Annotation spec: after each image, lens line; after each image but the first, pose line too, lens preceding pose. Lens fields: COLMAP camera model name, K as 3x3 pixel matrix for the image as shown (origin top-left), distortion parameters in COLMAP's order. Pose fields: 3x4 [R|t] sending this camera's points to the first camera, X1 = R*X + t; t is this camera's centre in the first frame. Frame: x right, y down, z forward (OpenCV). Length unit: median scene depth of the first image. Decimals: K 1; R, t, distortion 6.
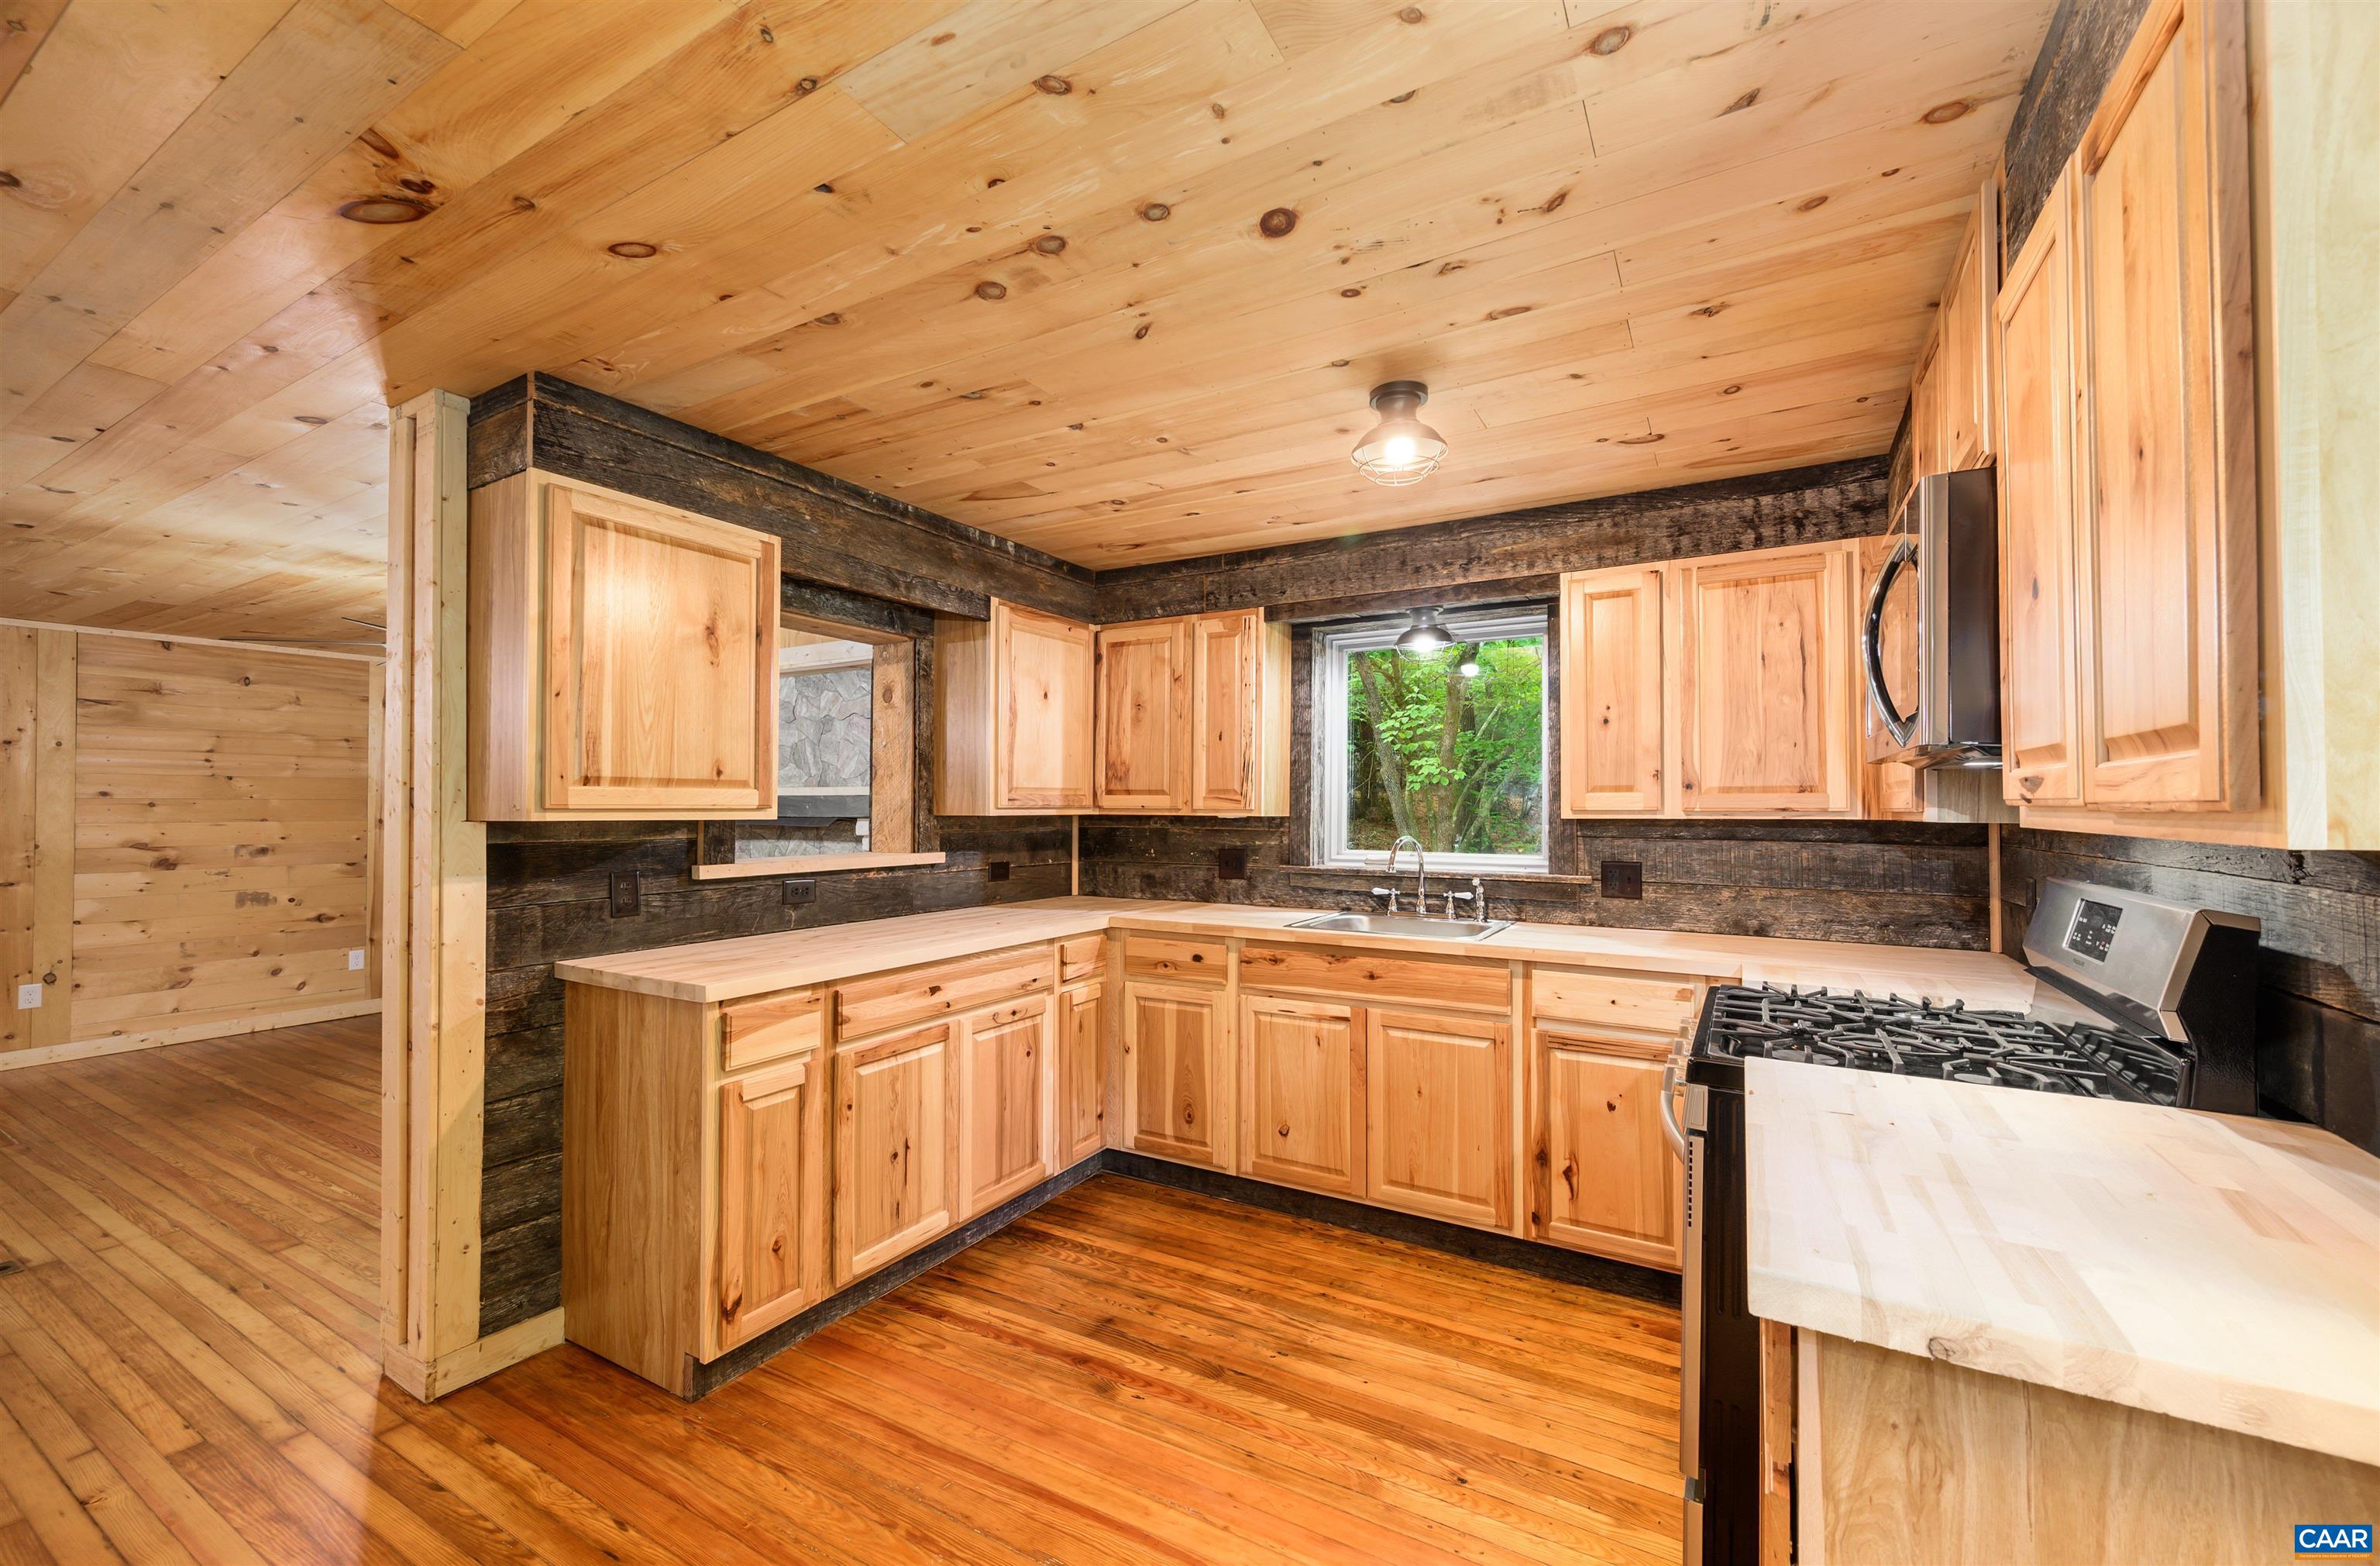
lens RADIAL K [[945.4, 0, 1192.9], [0, 945.4, 792.3], [0, 0, 1]] dist [0.001388, -0.000336]
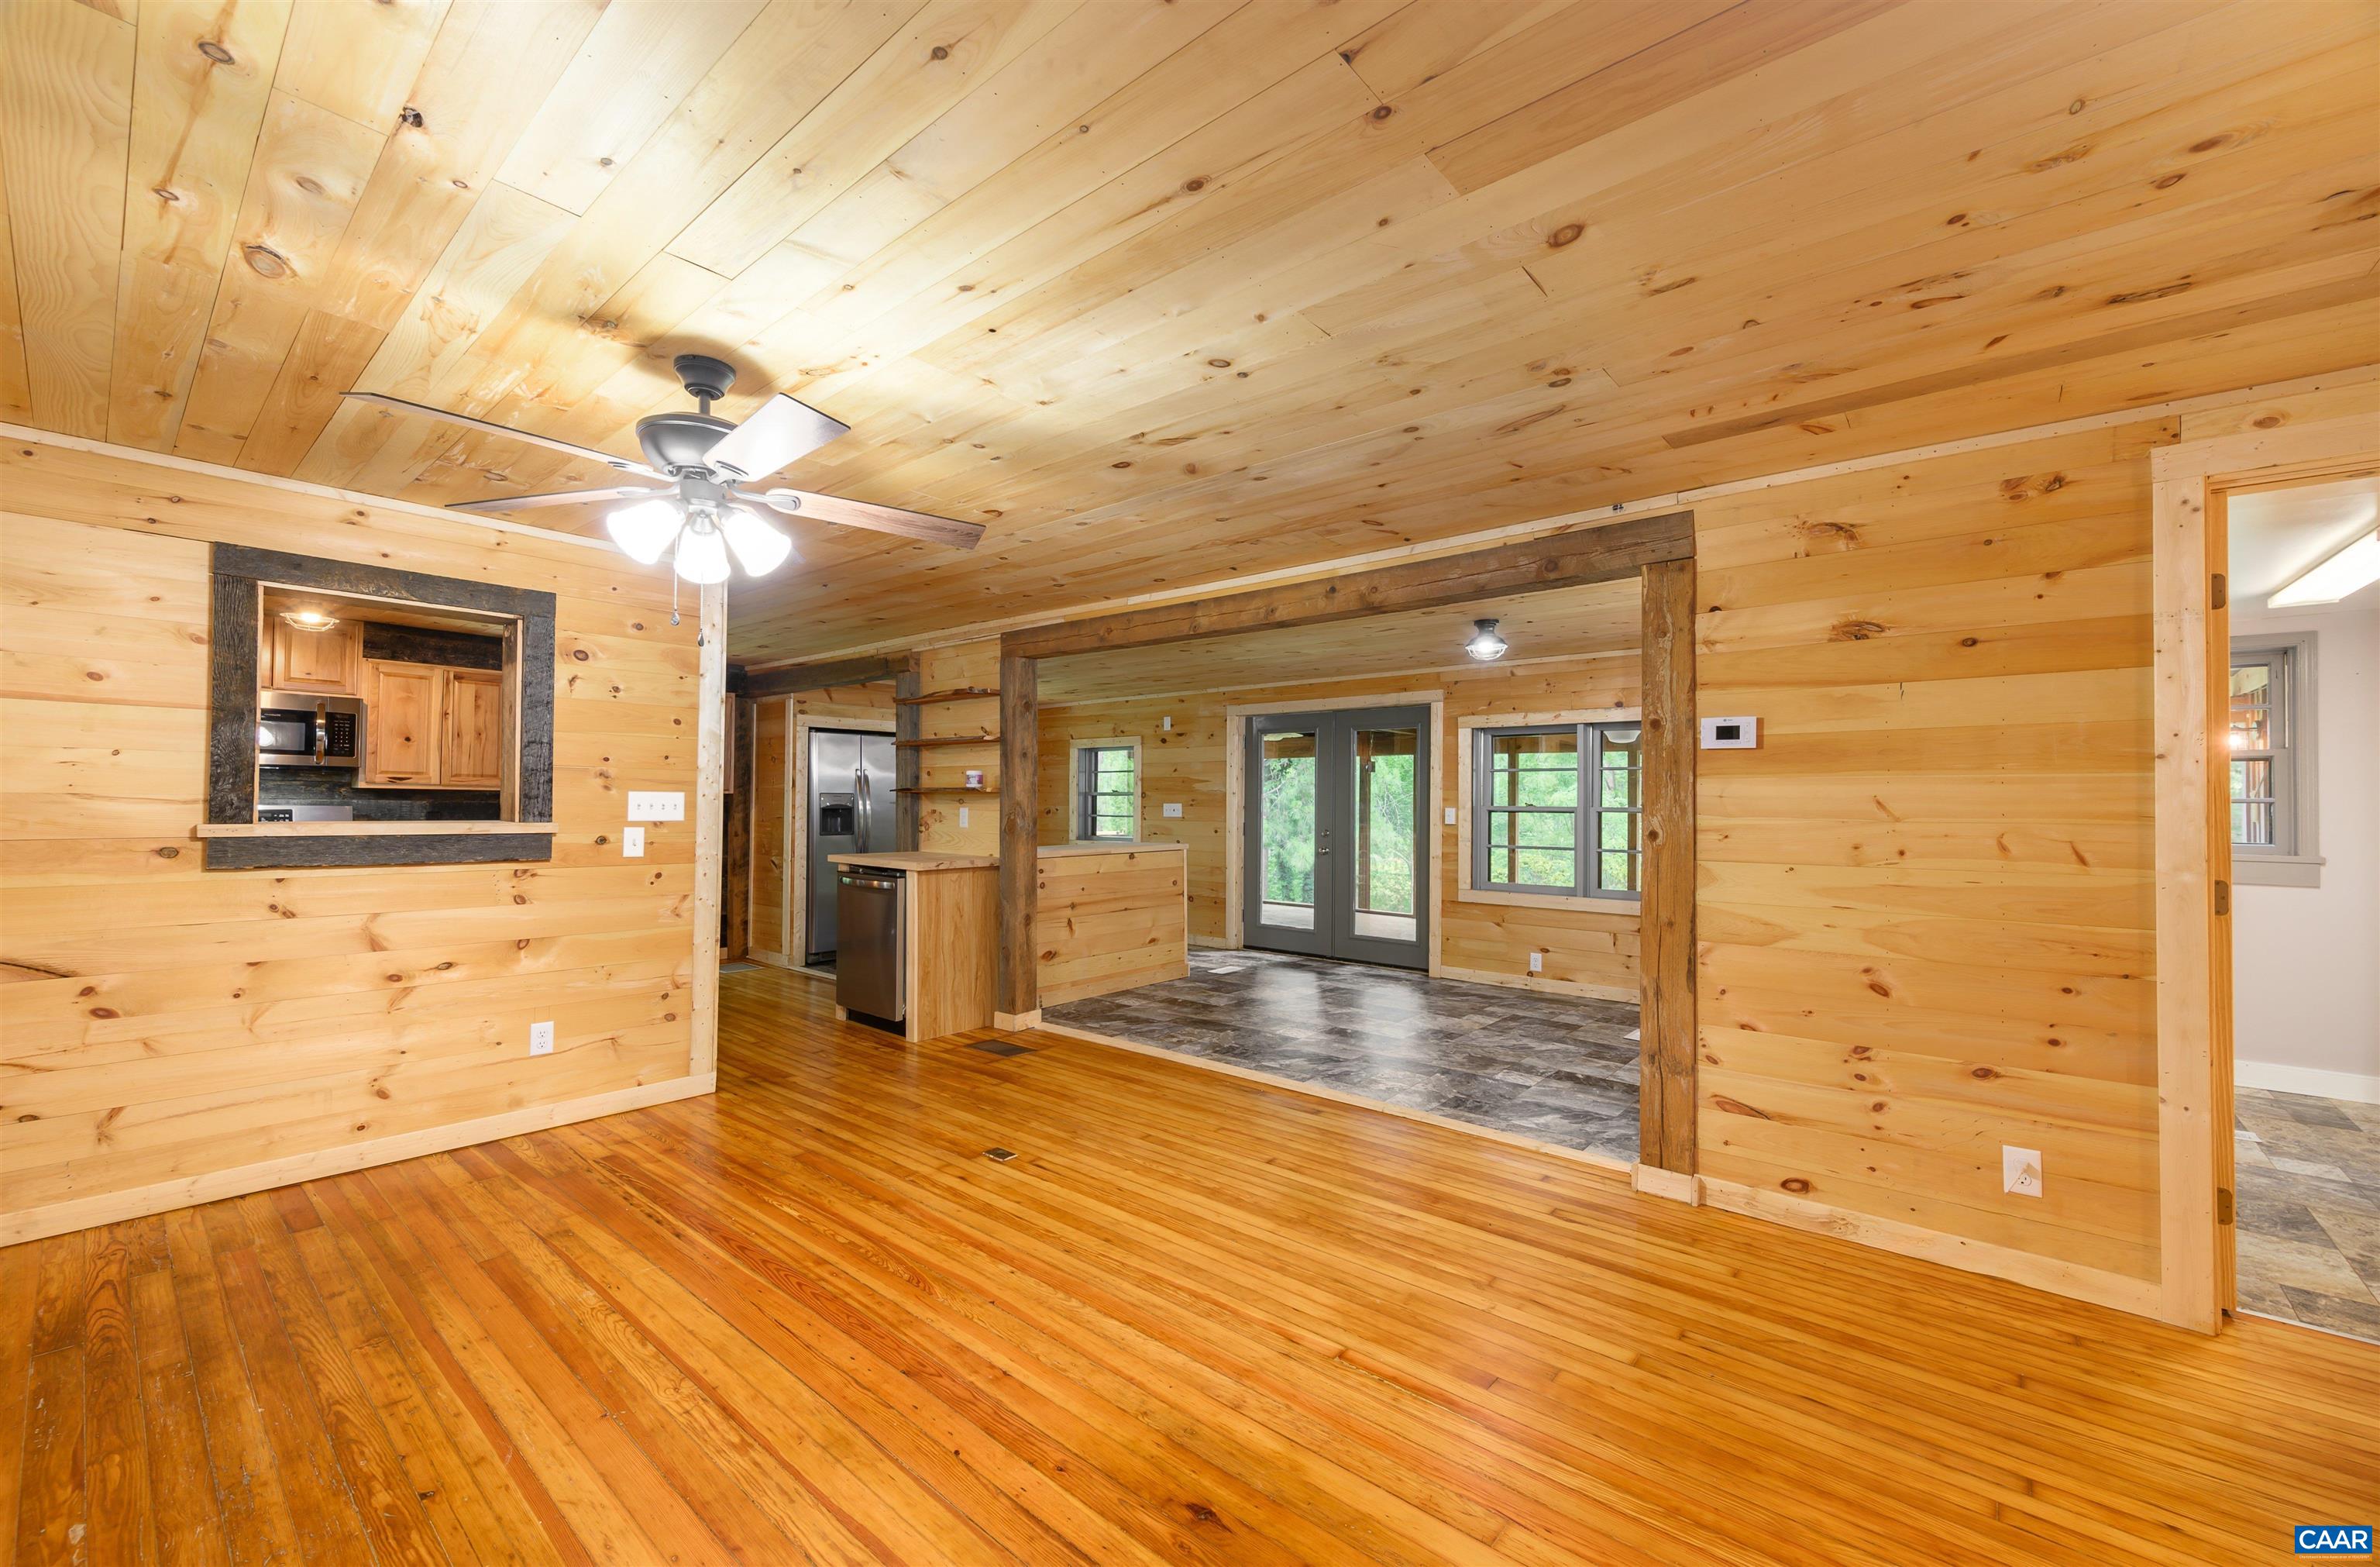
lens RADIAL K [[950.2, 0, 1185.7], [0, 950.2, 789.1], [0, 0, 1]] dist [0.001193, -0.000043]
pose [[-0.982129, -0.009350, 0.187979, -1.537624], [-0.015570, 0.999378, -0.031639, 0.052649], [-0.187566, -0.034001, -0.981663, 1.952871]]
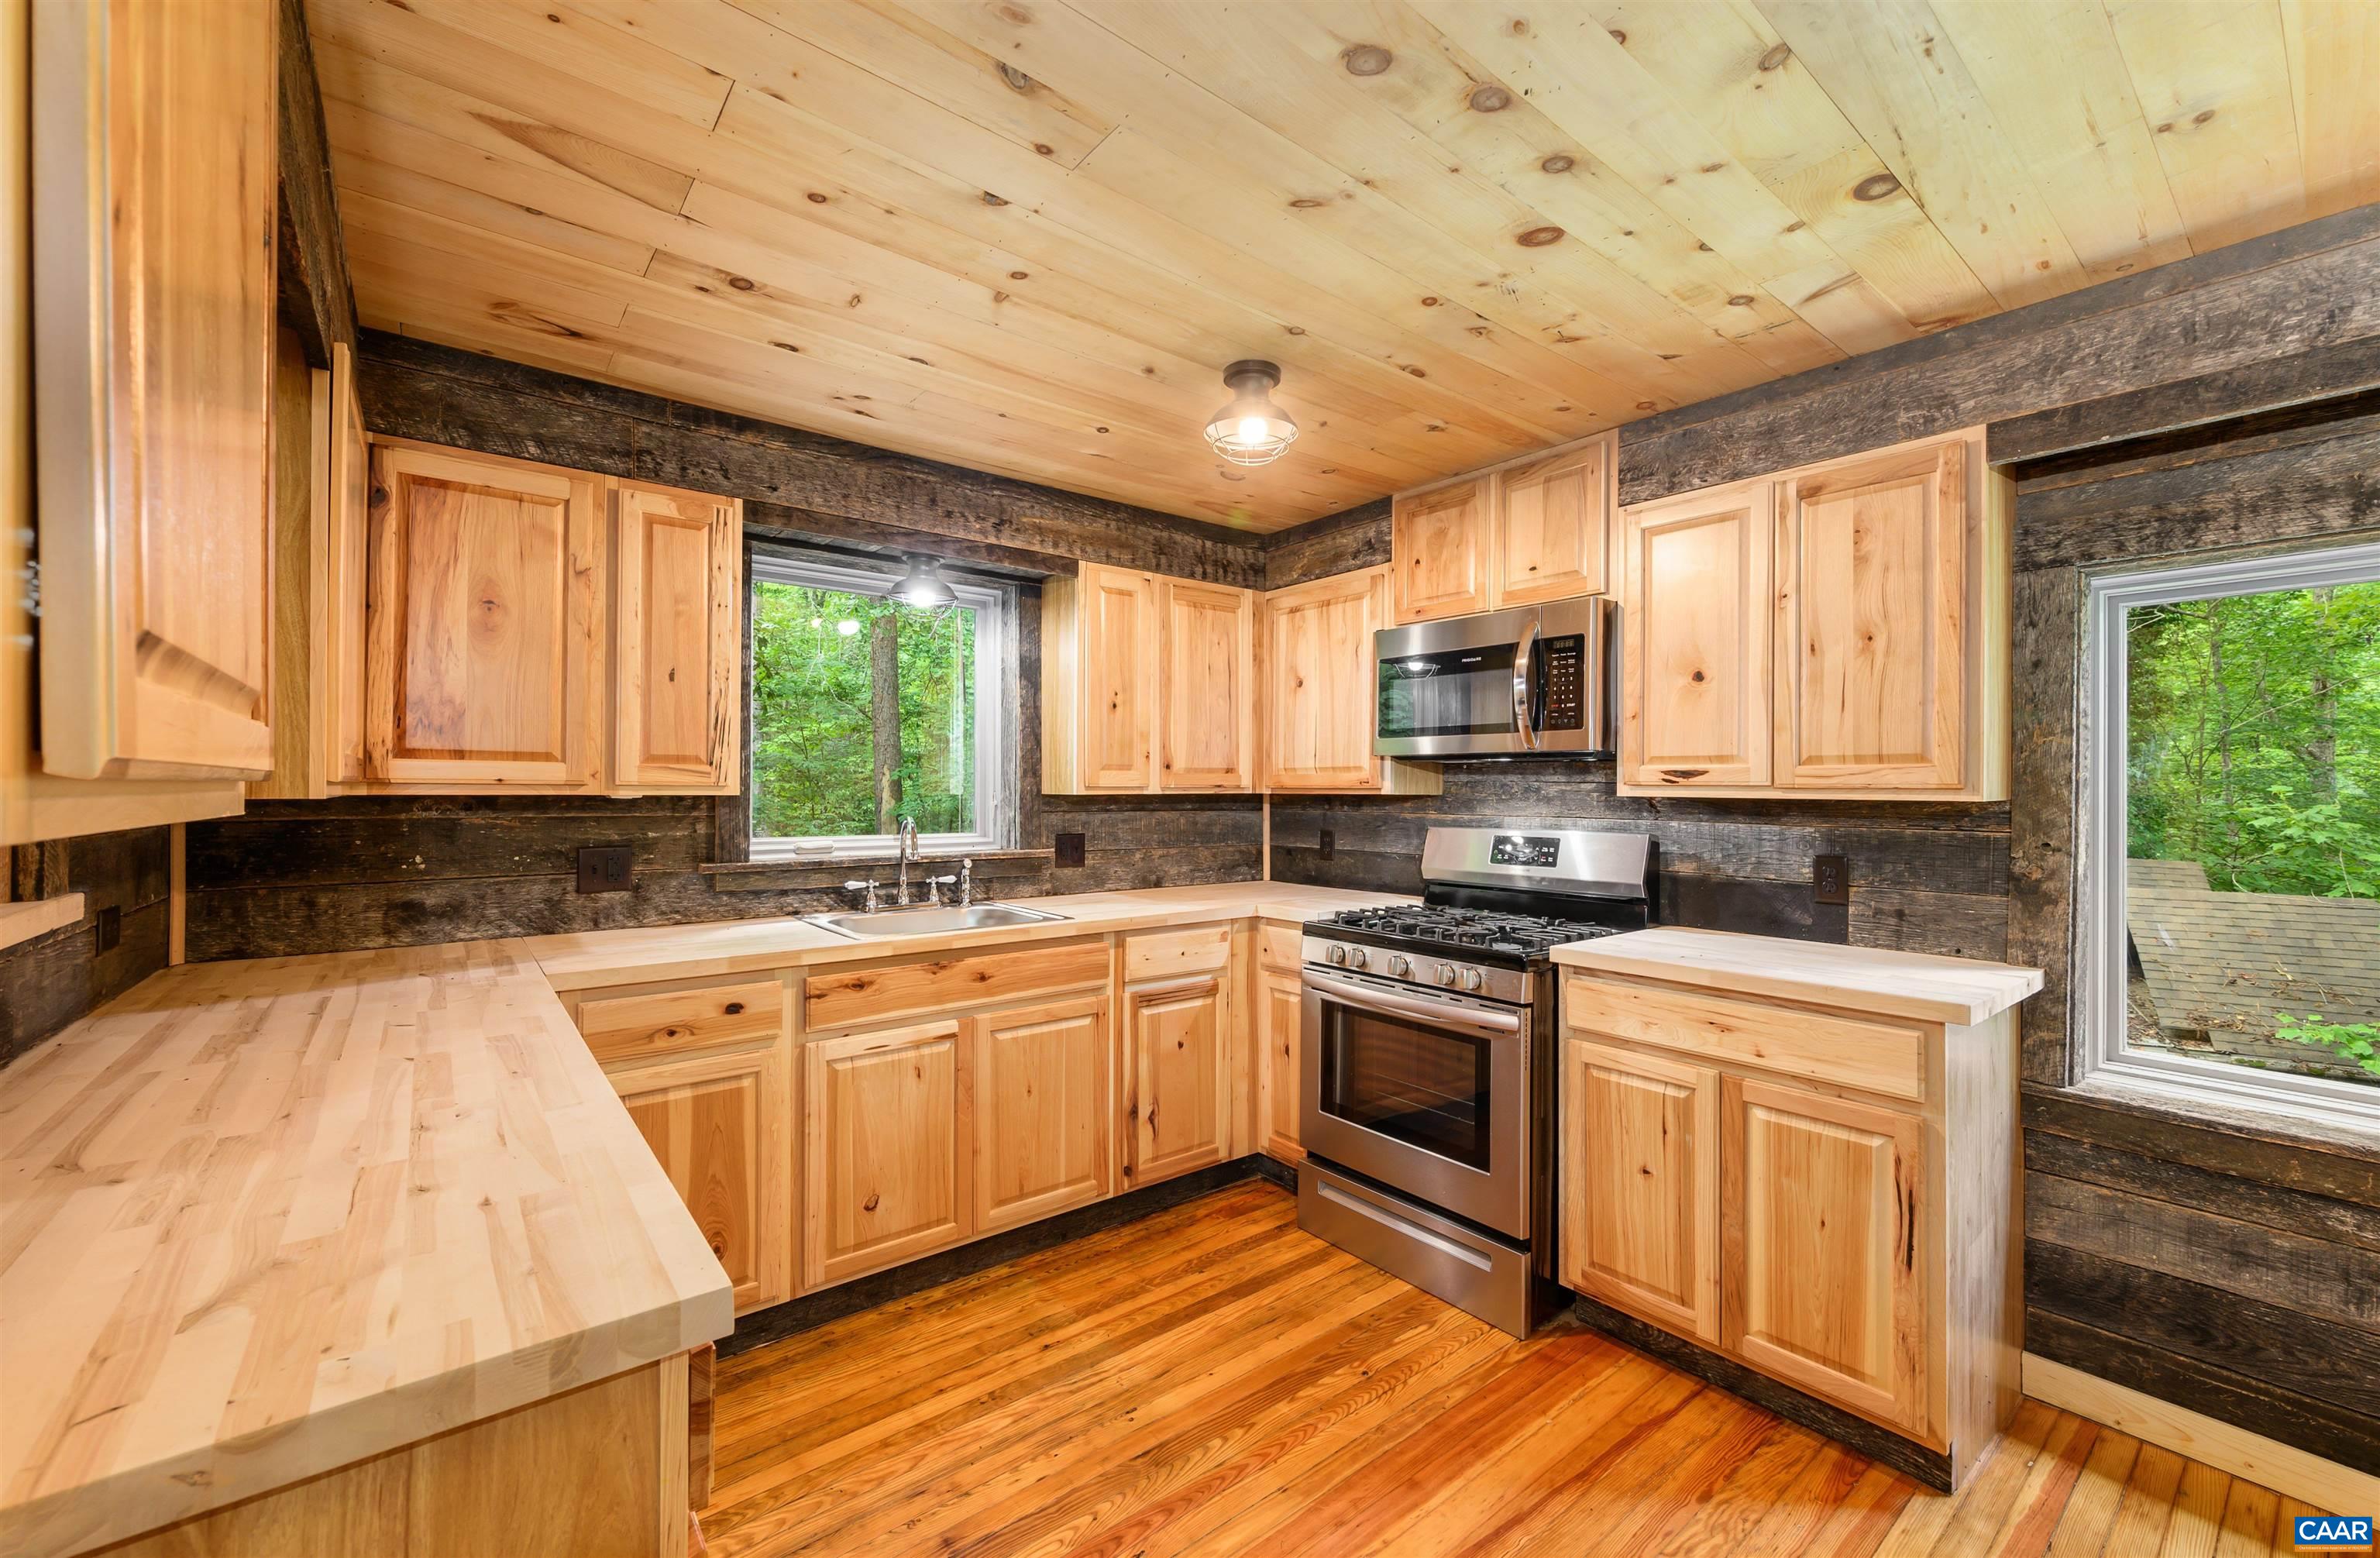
lens RADIAL K [[950.0, 0, 1185.7], [0, 950.0, 784.6], [0, 0, 1]] dist [0.001193, -0.000043]
pose [[0.368440, 0.001499, 0.929650, -0.530691], [-0.018055, 0.999822, 0.005544, 0.008477], [-0.929476, -0.018828, 0.368402, 0.486068]]
